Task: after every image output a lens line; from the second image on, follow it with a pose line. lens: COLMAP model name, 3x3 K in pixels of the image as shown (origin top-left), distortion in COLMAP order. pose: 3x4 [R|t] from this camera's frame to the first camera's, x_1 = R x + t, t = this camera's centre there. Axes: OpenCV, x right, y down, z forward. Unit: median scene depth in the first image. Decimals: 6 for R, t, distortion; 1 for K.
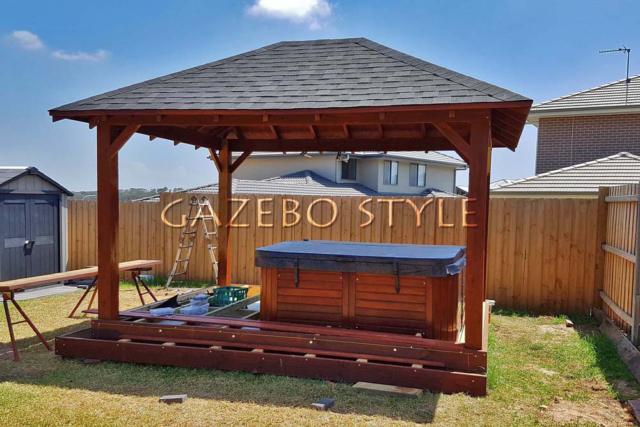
lens RADIAL K [[606.0, 0, 301.8], [0, 606.0, 241.4], [0, 0, 1]] dist [0.147007, -0.008777]
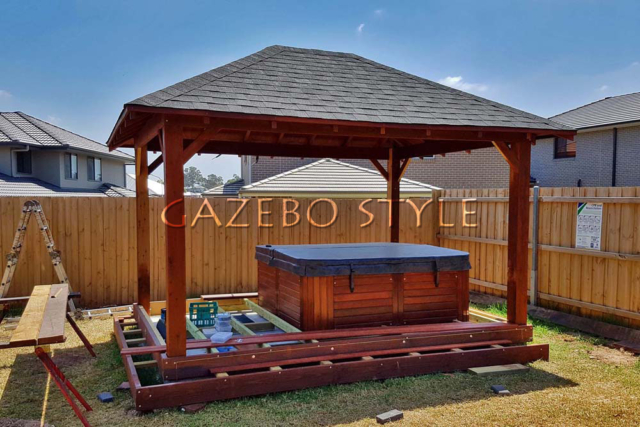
lens RADIAL K [[606.0, 0, 301.8], [0, 606.0, 241.4], [0, 0, 1]] dist [0.147007, -0.008777]
pose [[0.790157, -0.061735, 0.609788, -0.698050], [0.053997, 0.998057, 0.031074, -0.047917], [-0.610522, 0.008373, 0.791955, 0.234850]]
